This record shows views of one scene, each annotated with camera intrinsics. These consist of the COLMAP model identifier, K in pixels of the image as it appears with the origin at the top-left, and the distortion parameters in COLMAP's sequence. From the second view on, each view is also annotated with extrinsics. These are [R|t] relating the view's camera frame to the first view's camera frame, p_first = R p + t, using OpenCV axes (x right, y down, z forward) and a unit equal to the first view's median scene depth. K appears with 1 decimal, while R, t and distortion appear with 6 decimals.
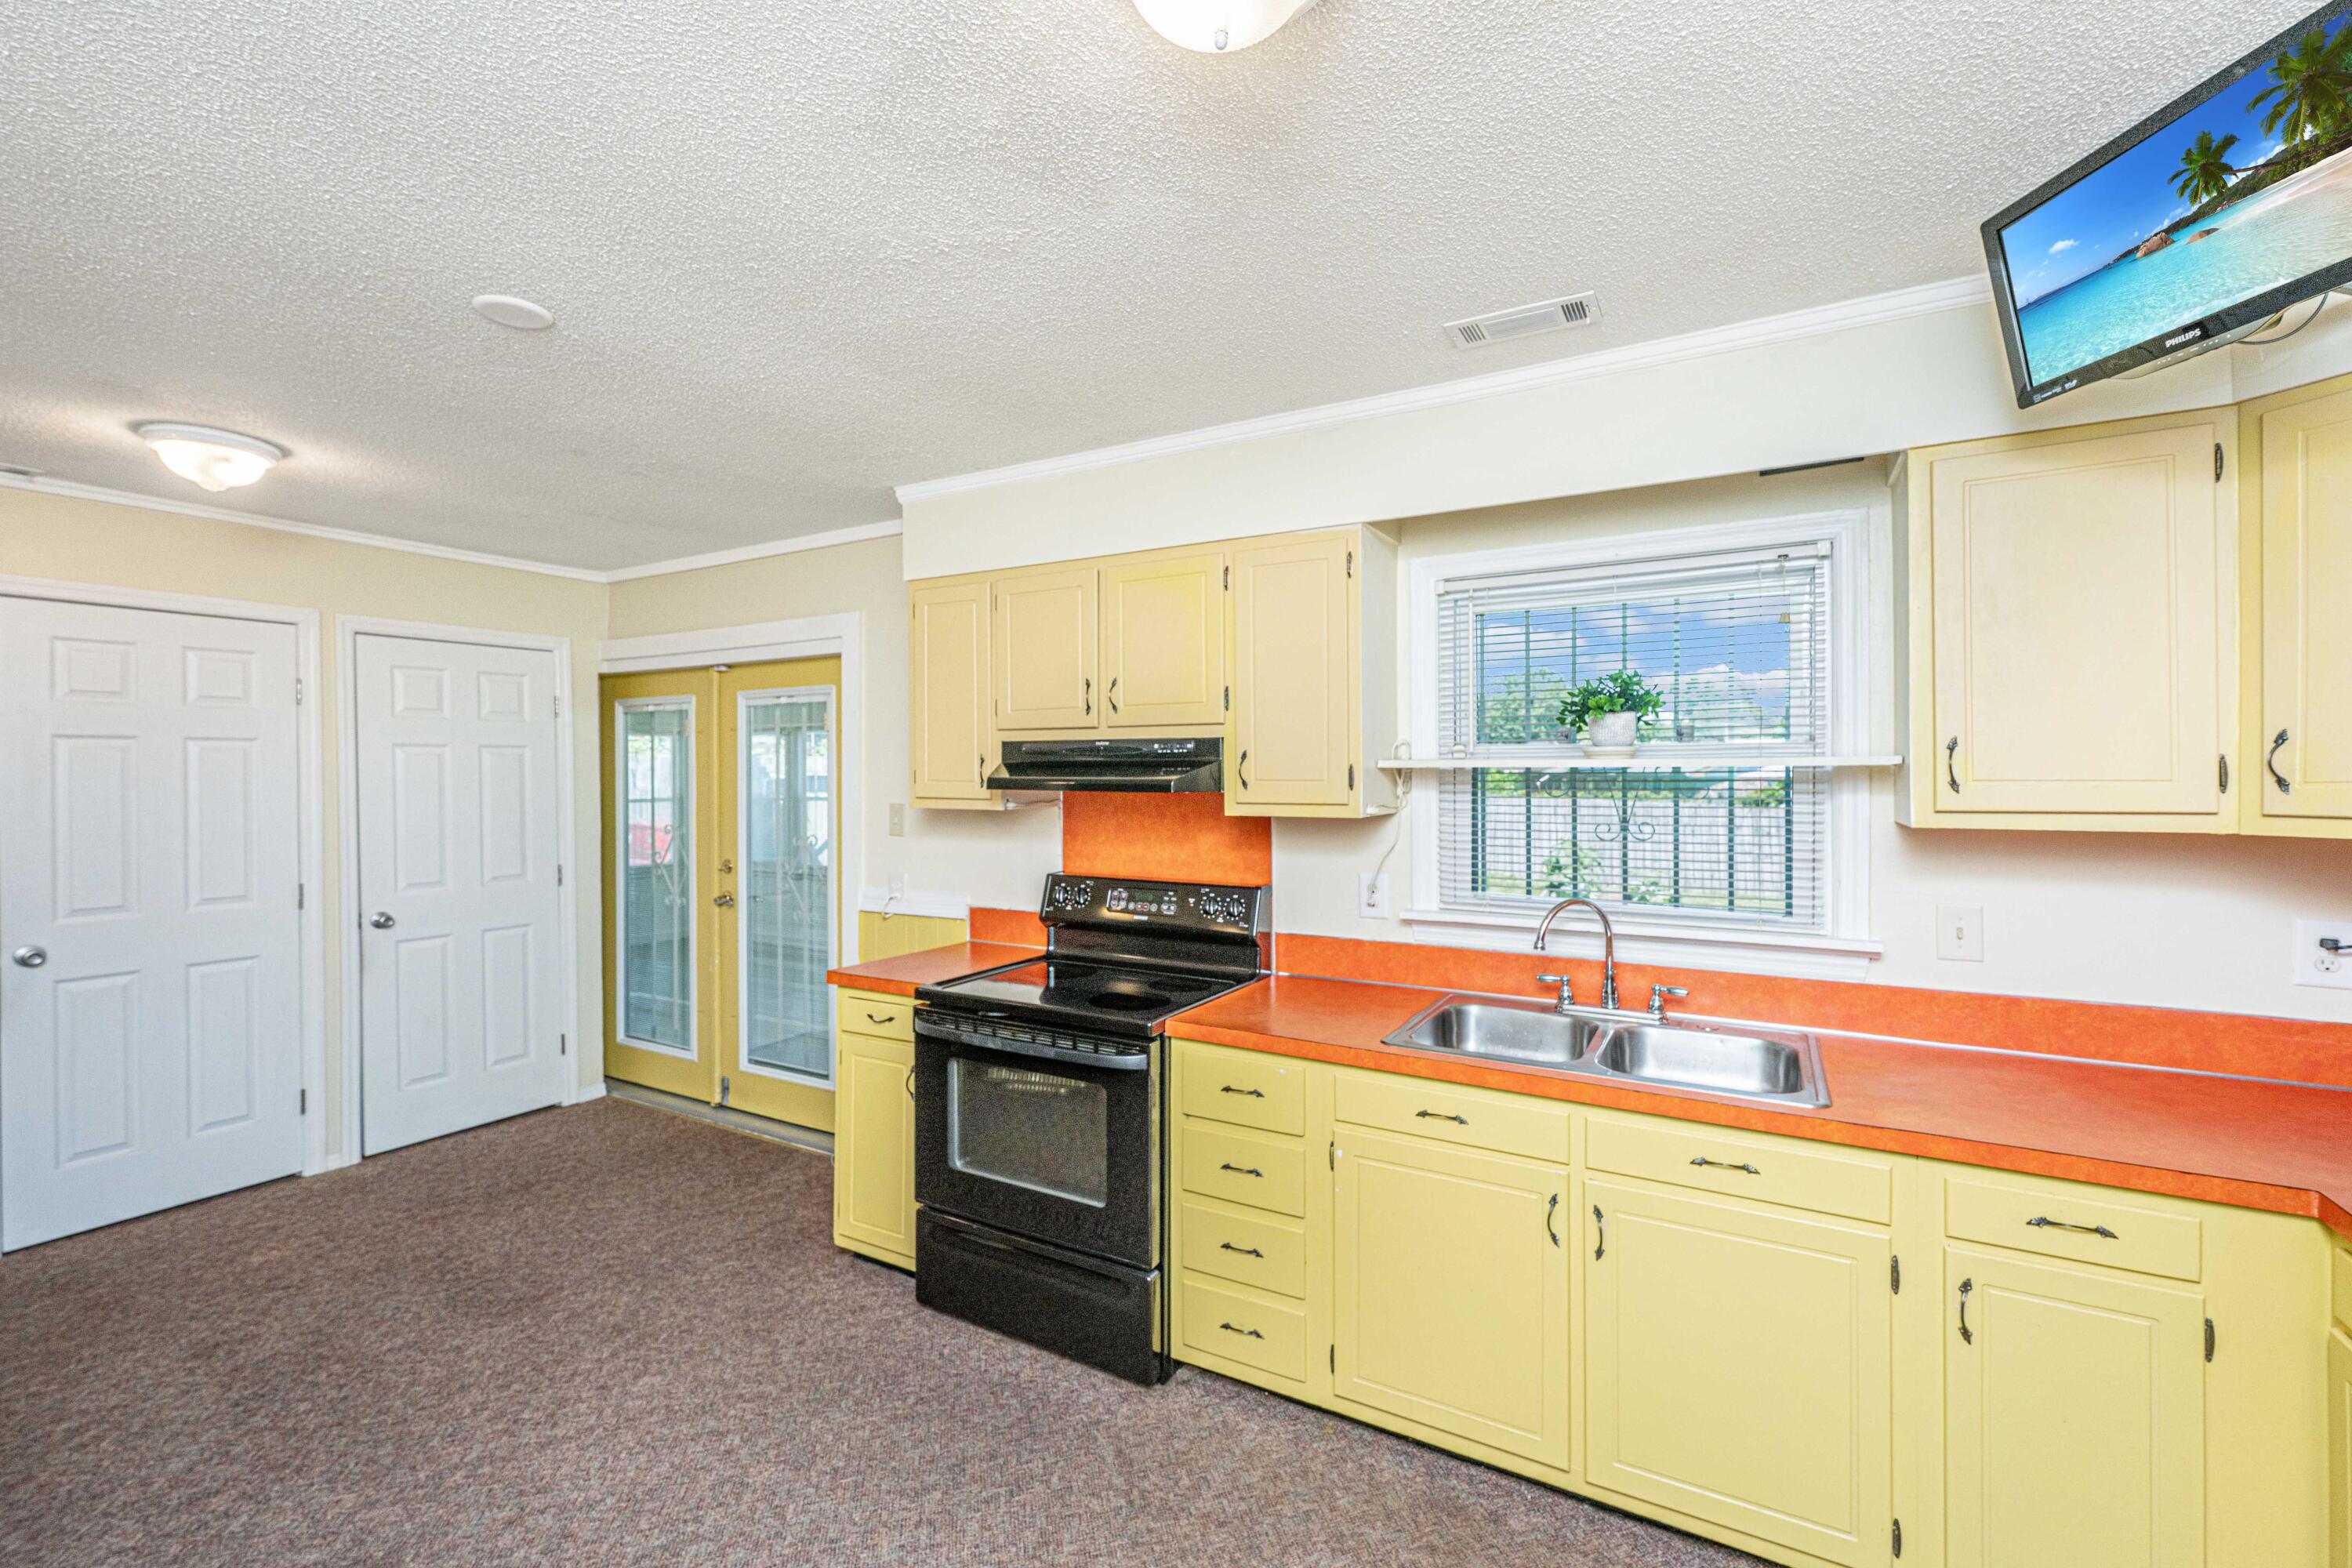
lens RADIAL K [[971.3, 0, 1171.9], [0, 971.3, 770.2], [0, 0, 1]] dist [-0.000267, 0.000844]
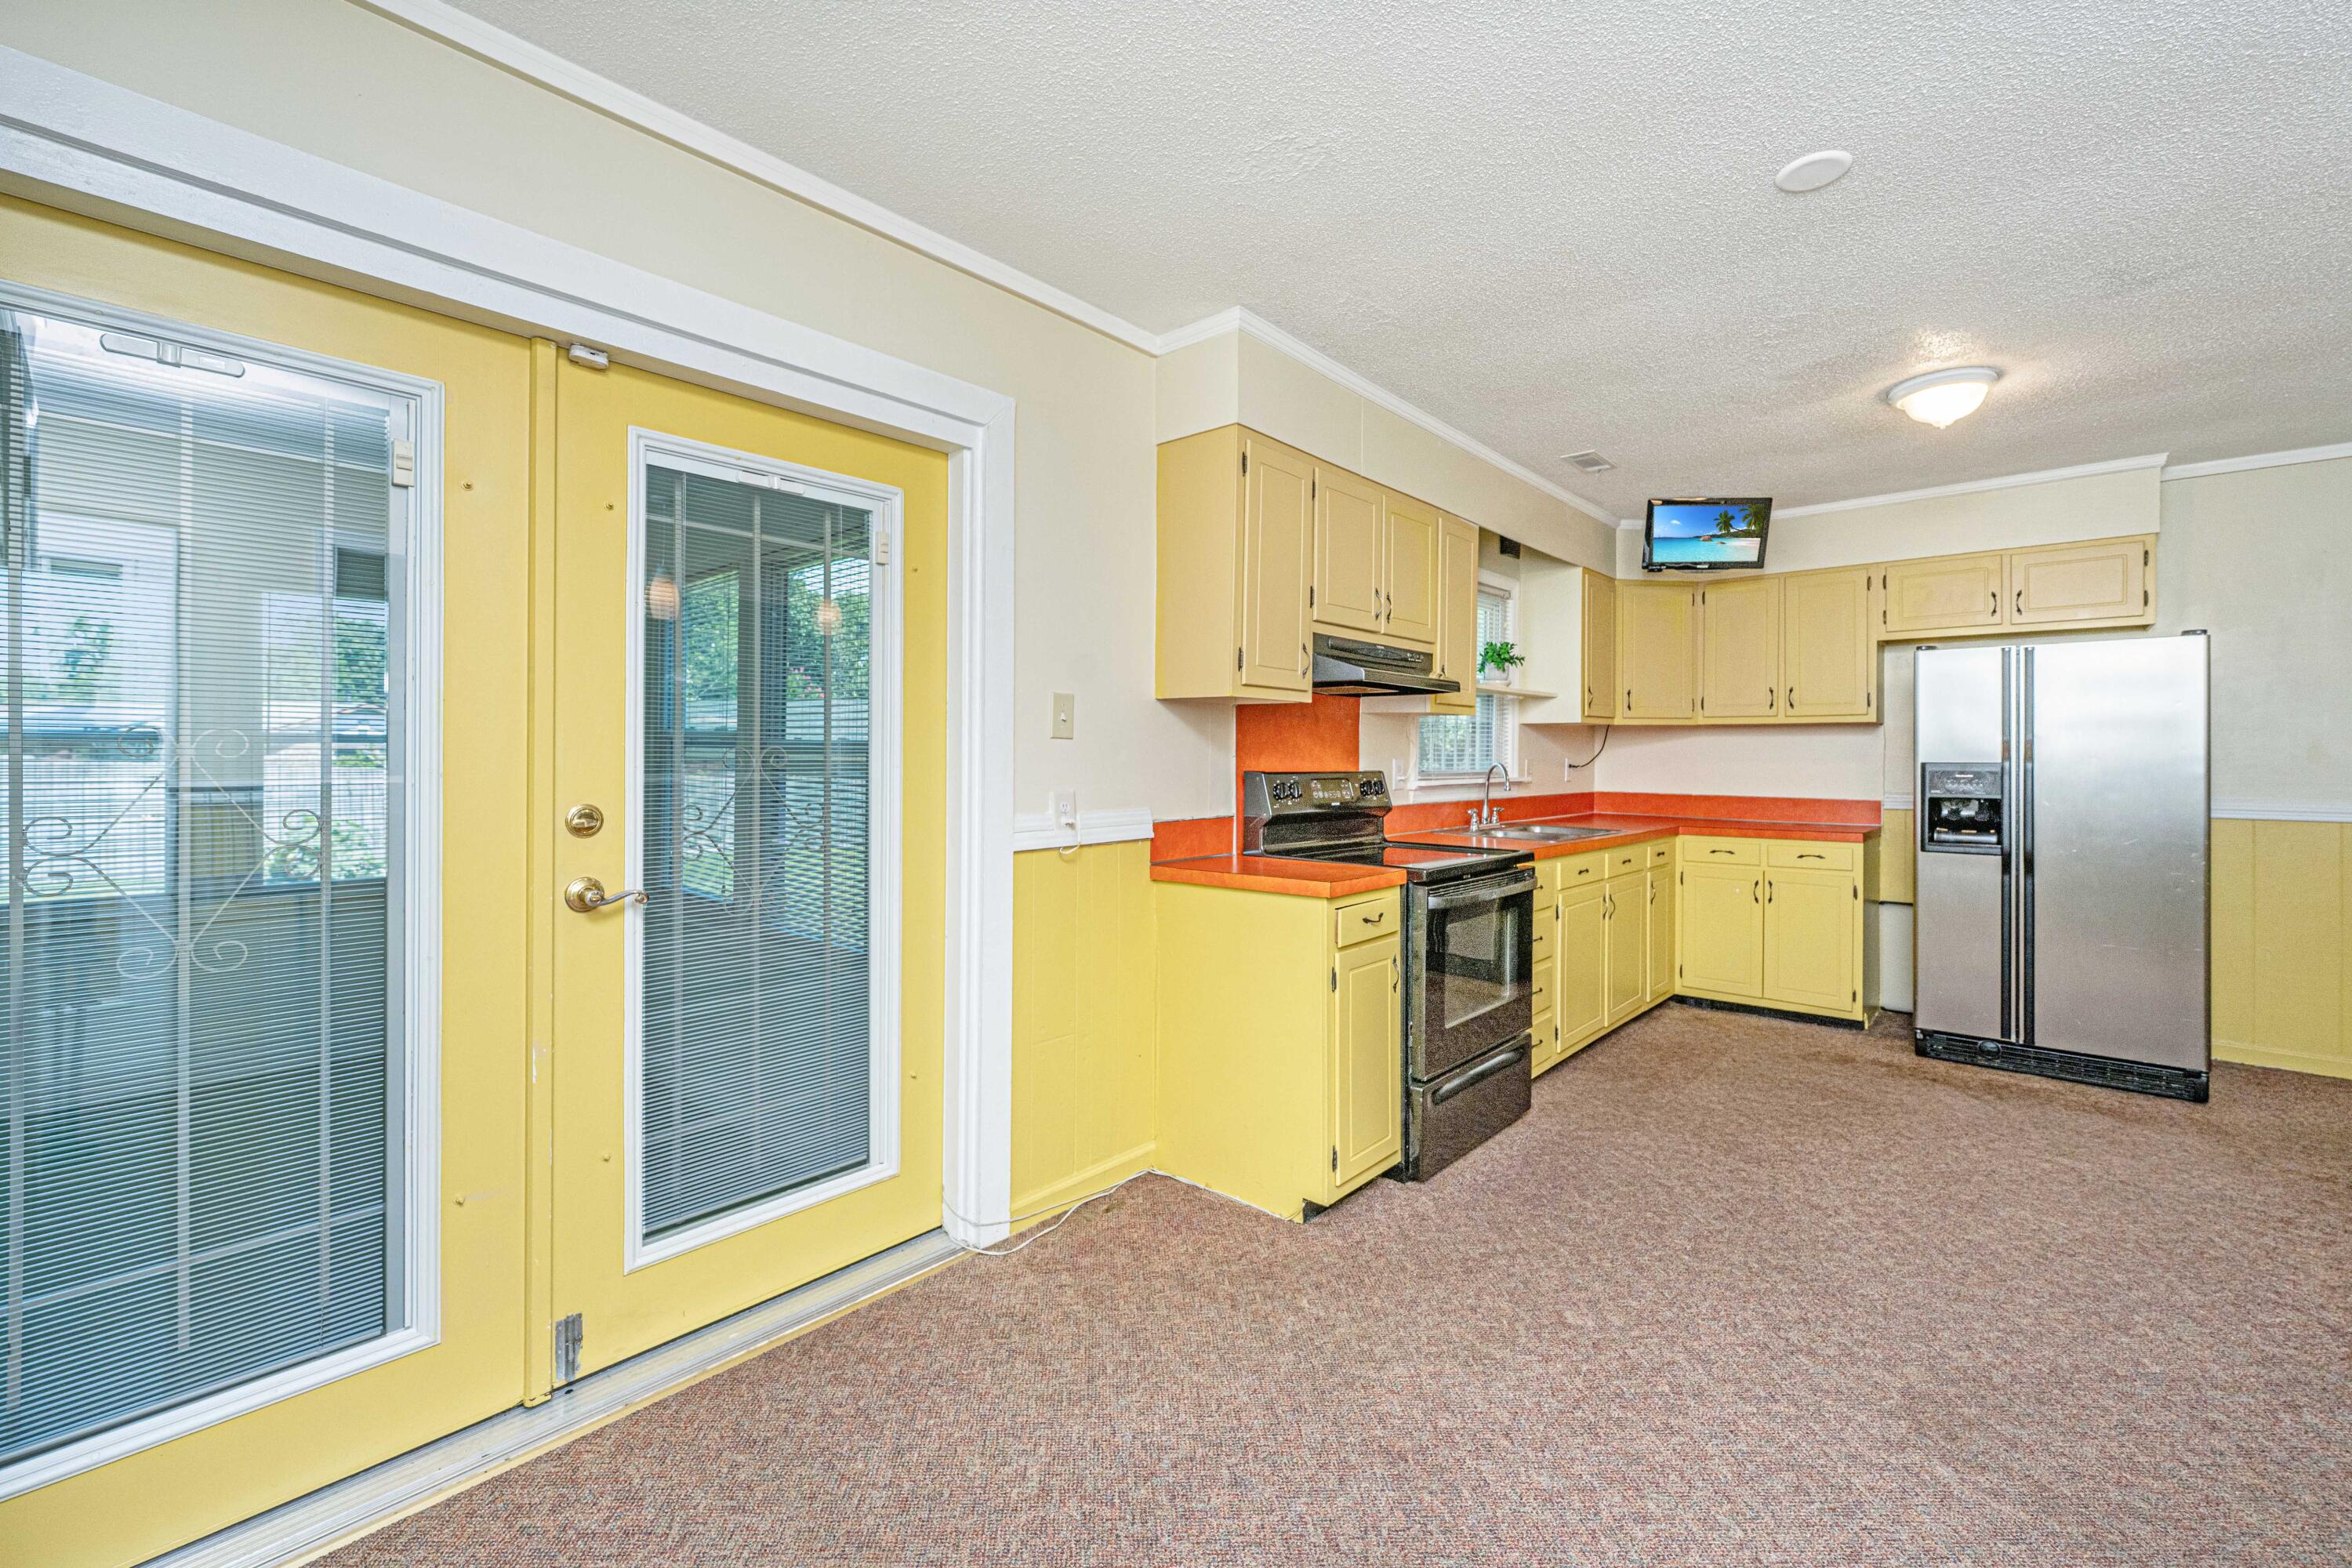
lens RADIAL K [[997.4, 0, 1174.9], [0, 997.4, 746.2], [0, 0, 1]] dist [-0.000120, 0.000057]
pose [[0.205904, 0.011815, 0.978501, -1.197490], [-0.009986, 0.999900, -0.009972, 0.096820], [-0.978521, -0.007718, 0.206002, 0.932522]]
